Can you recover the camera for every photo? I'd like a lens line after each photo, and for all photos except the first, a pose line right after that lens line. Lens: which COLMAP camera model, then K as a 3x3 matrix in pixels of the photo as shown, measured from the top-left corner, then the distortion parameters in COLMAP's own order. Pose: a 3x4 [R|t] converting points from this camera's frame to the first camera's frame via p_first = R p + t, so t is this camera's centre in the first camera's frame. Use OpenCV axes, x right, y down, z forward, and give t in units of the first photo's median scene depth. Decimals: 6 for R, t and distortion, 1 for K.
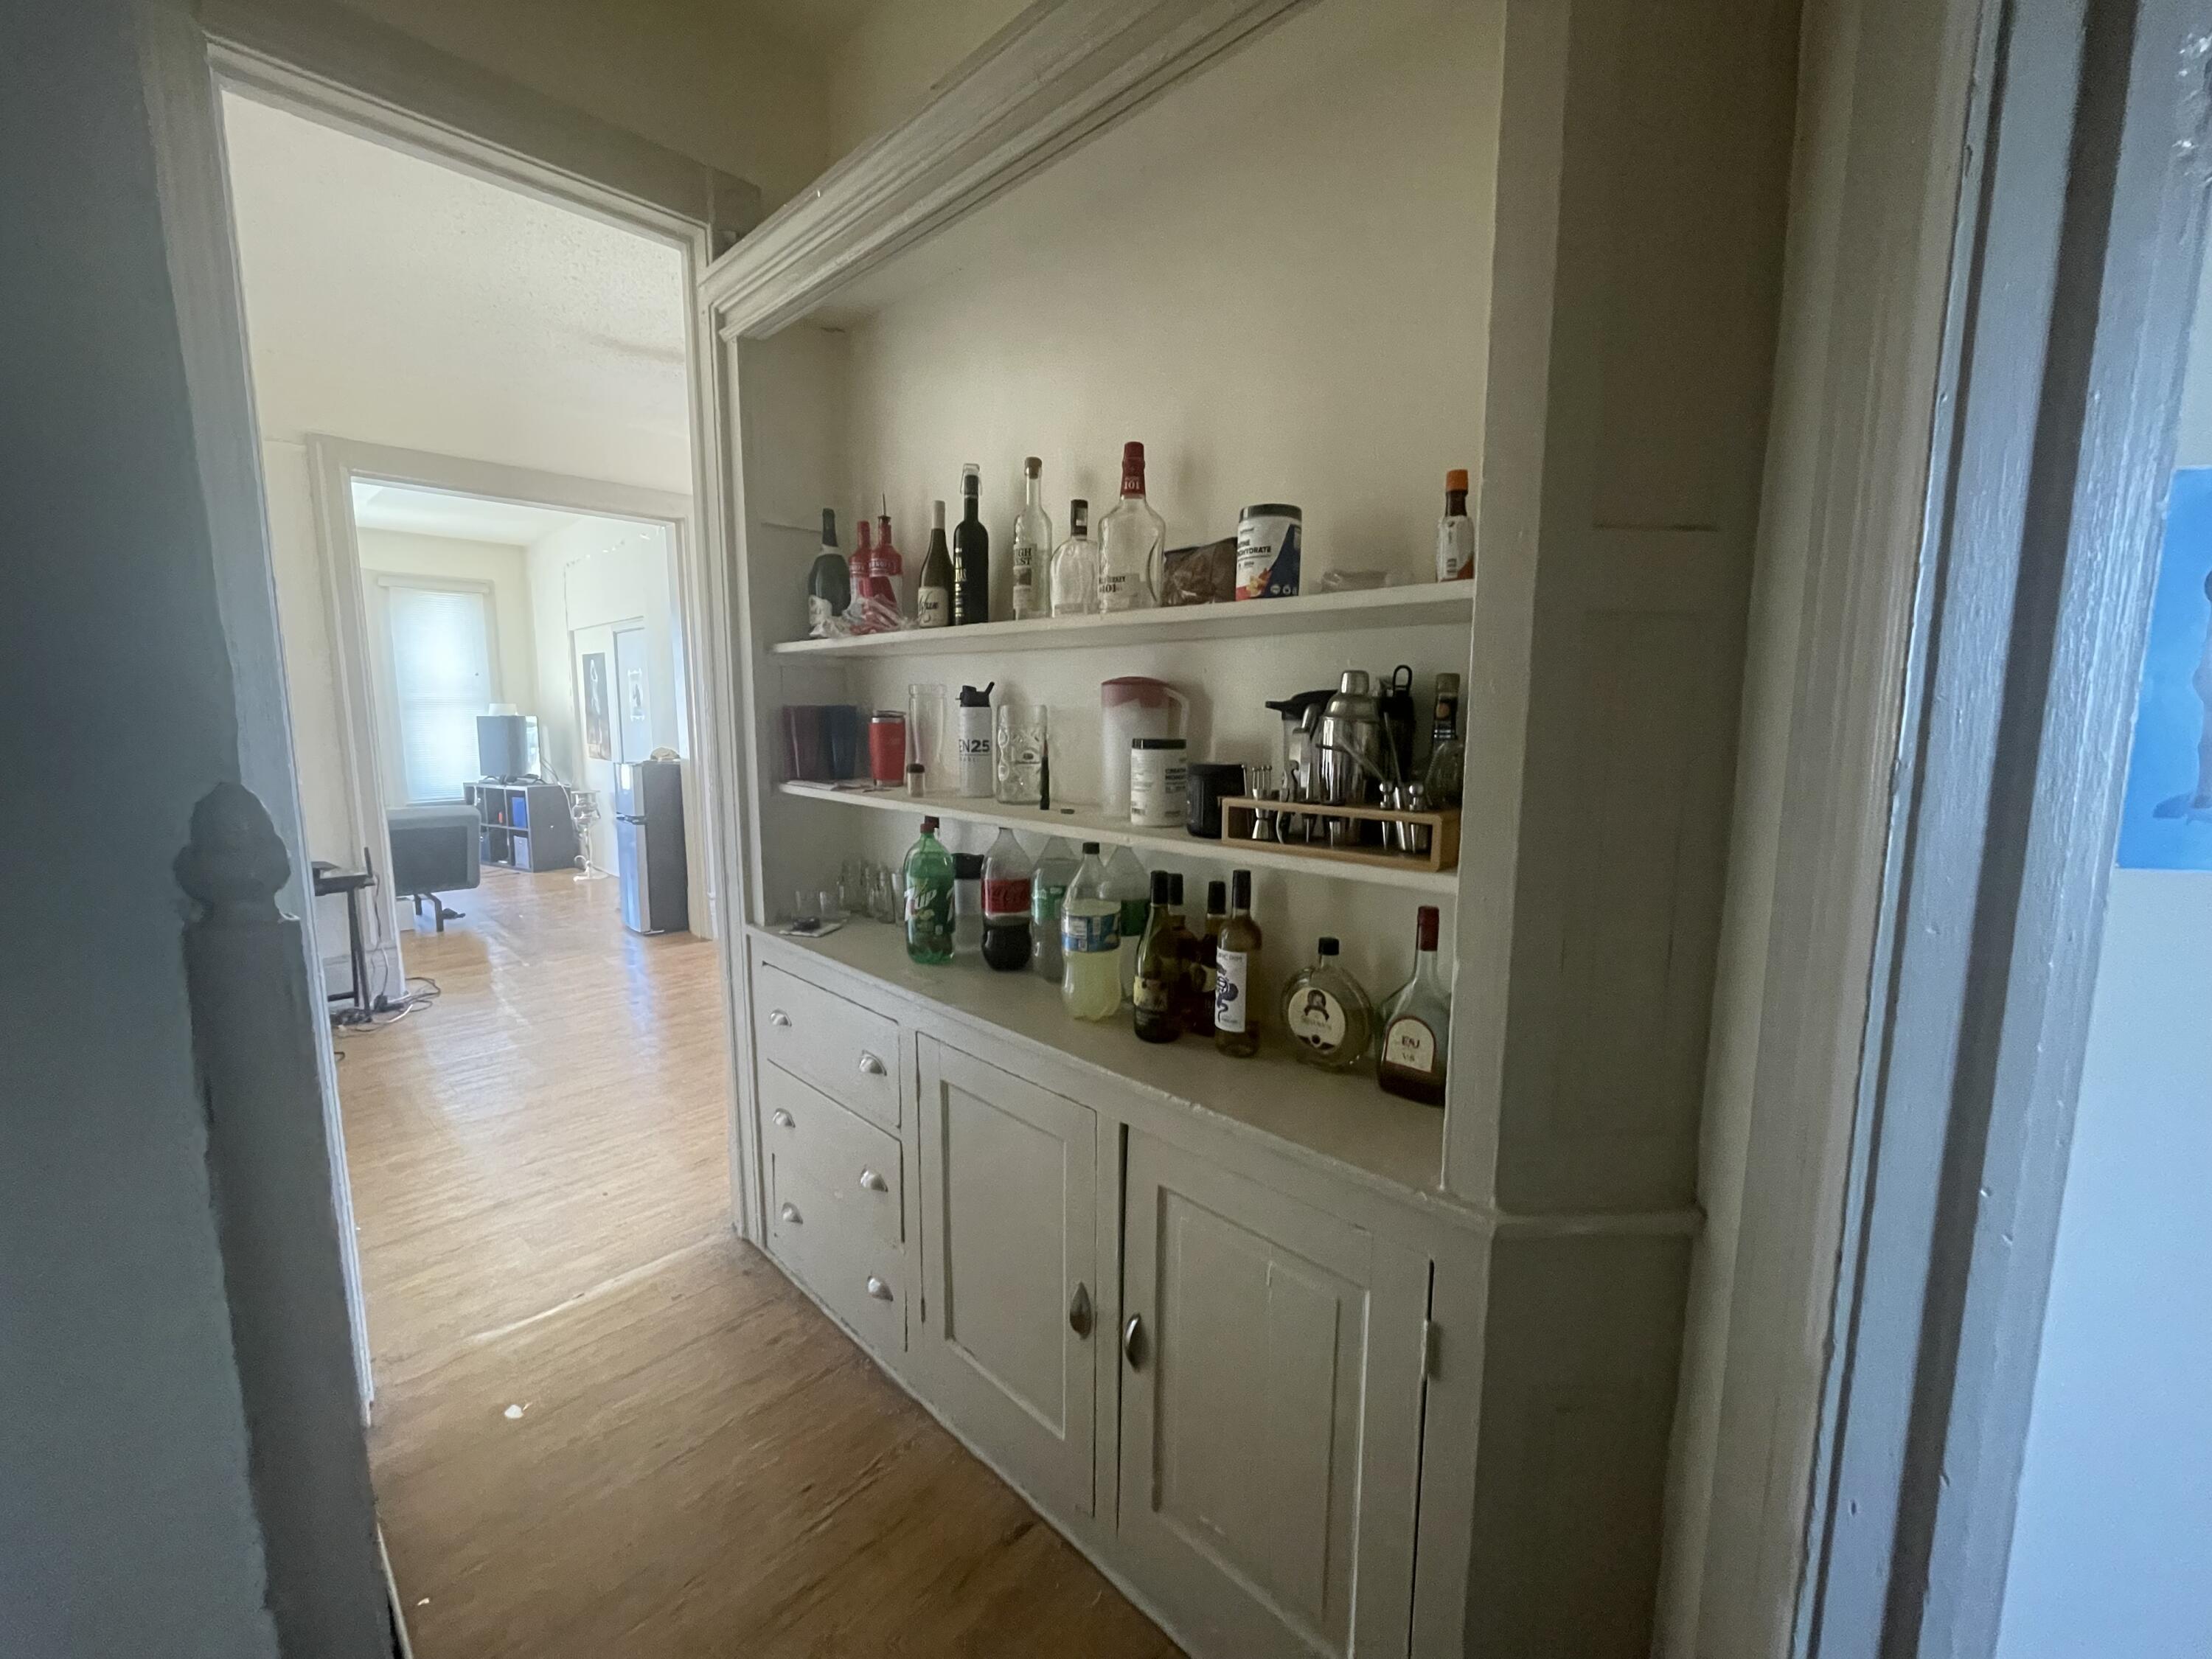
lens RADIAL K [[897.1, 0, 1103.3], [0, 897.1, 838.1], [0, 0, 1]] dist [0.002896, -0.000270]
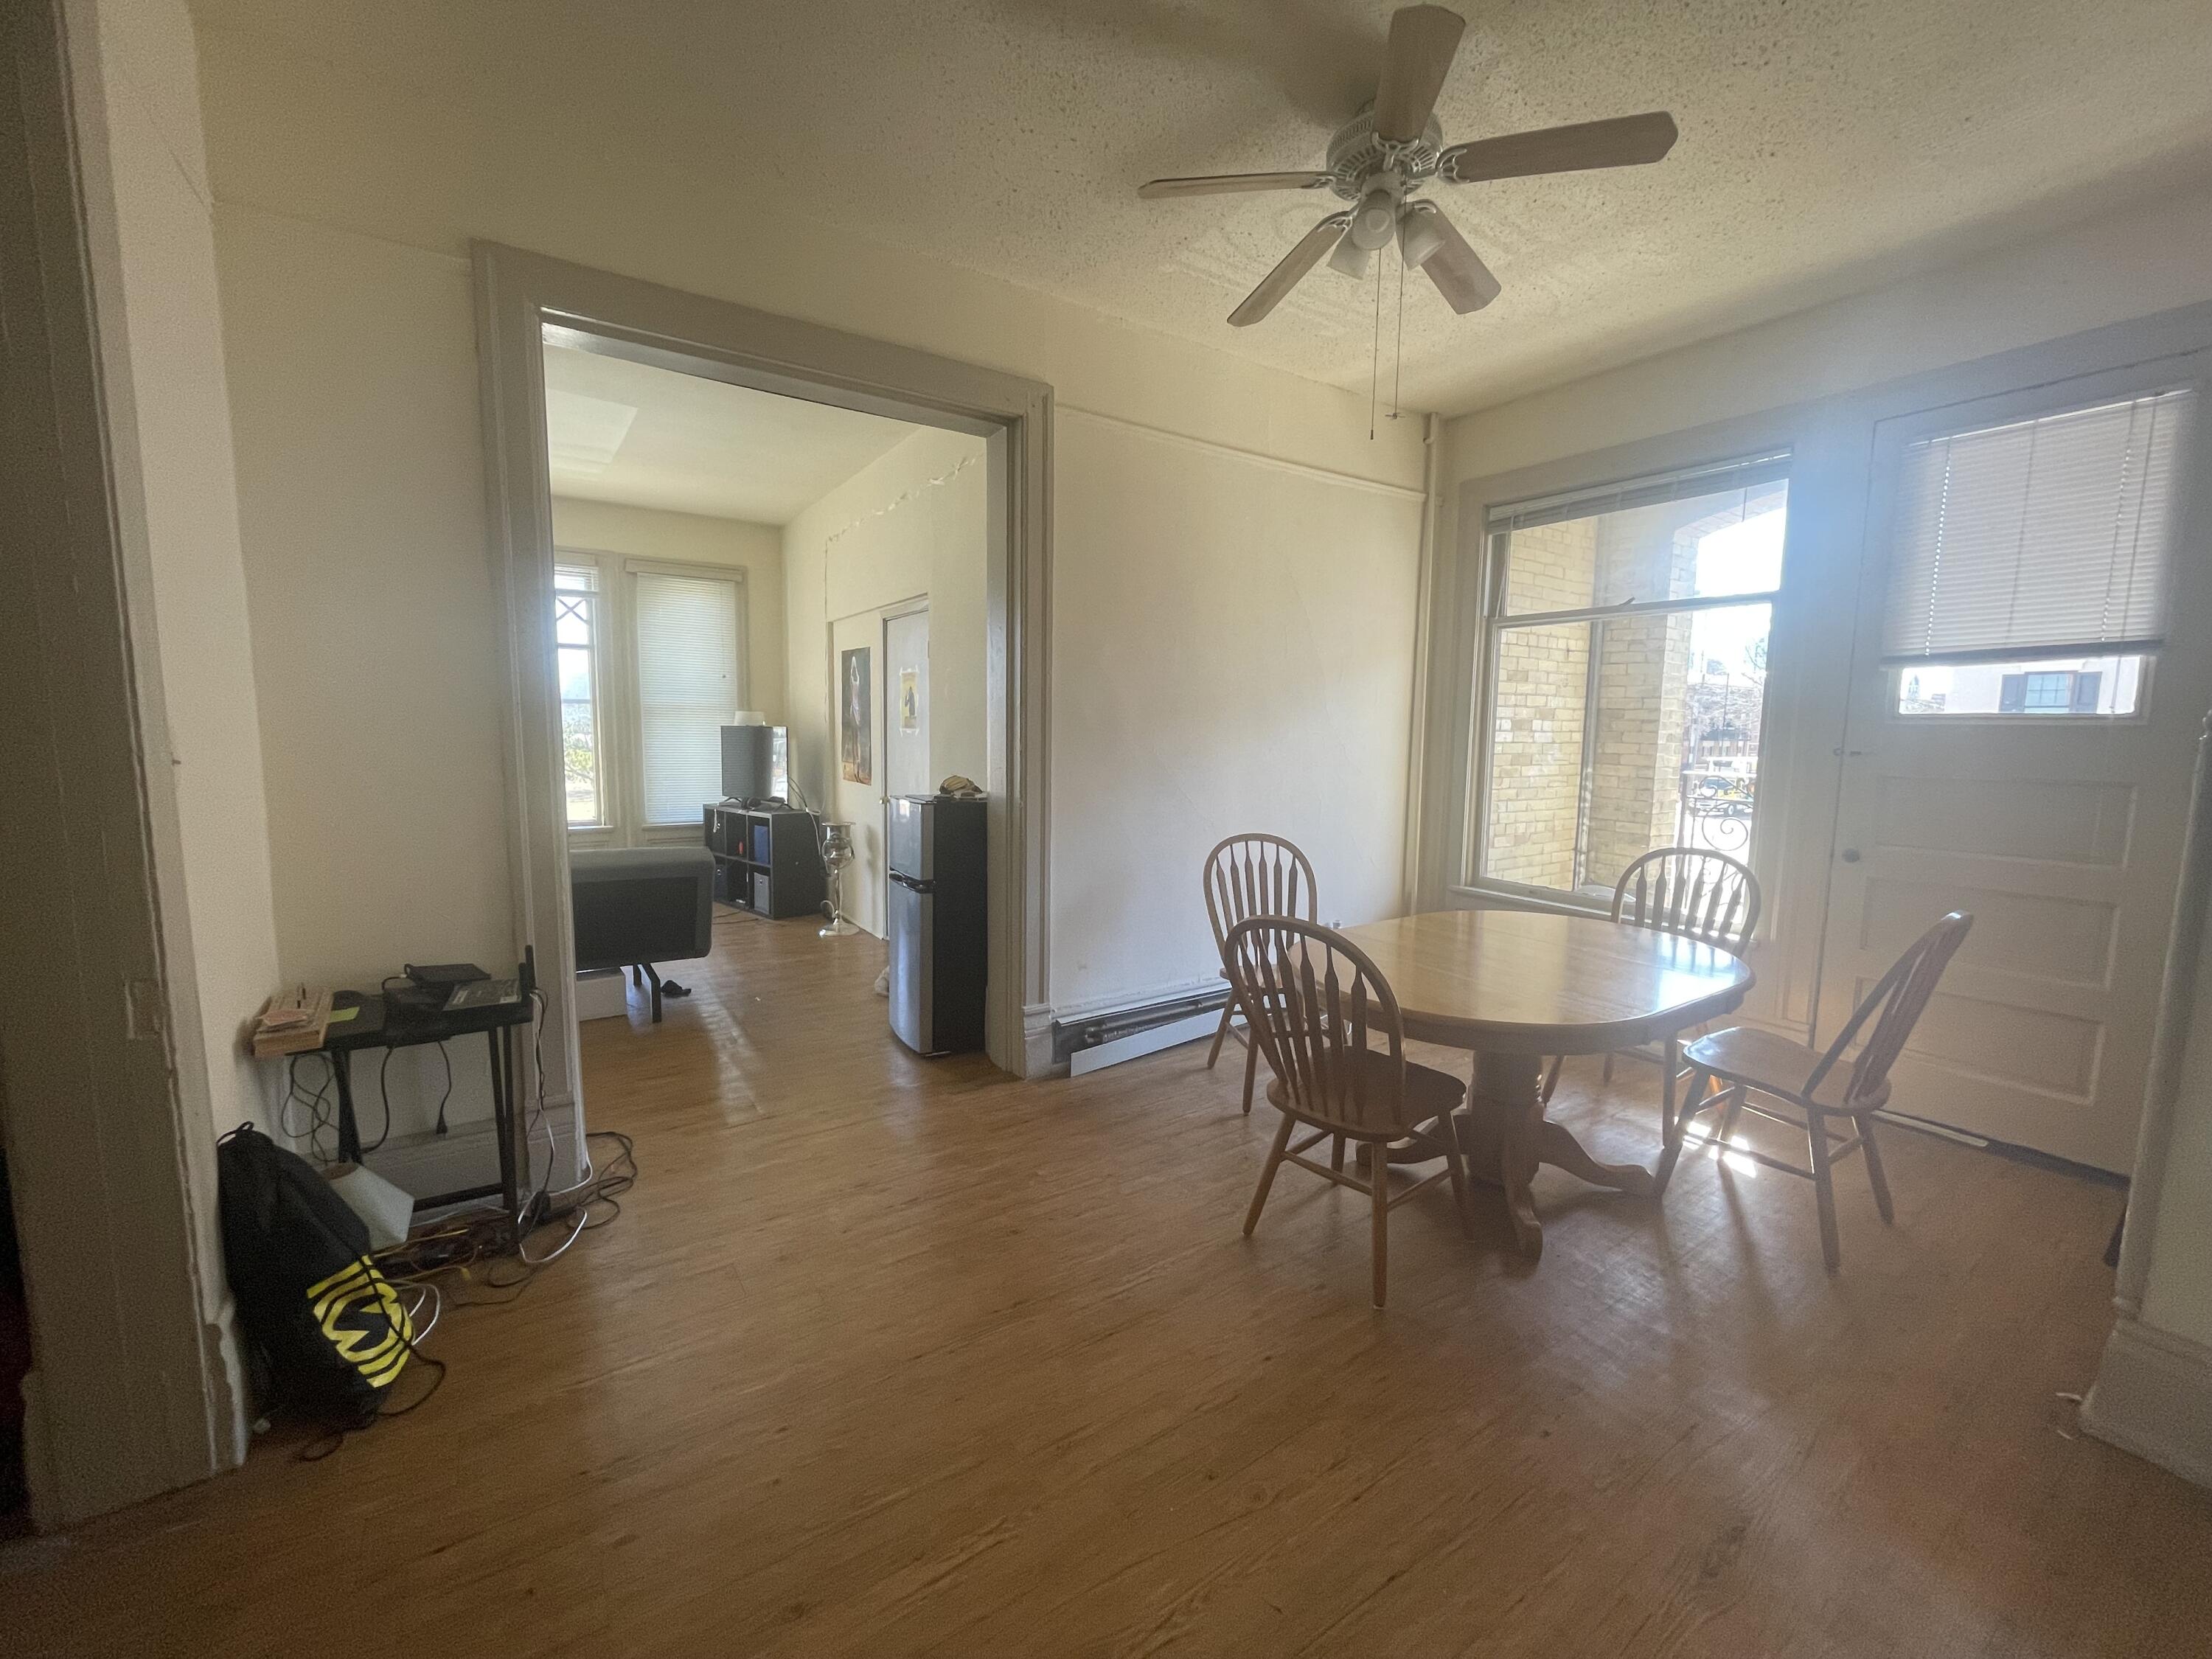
lens RADIAL K [[897.1, 0, 1103.7], [0, 897.1, 839.1], [0, 0, 1]] dist [0.002896, -0.000270]
pose [[0.977715, 0.041261, -0.205842, -0.181412], [-0.044895, 0.998907, -0.013011, -0.037092], [0.205081, 0.021962, 0.978499, 0.270785]]
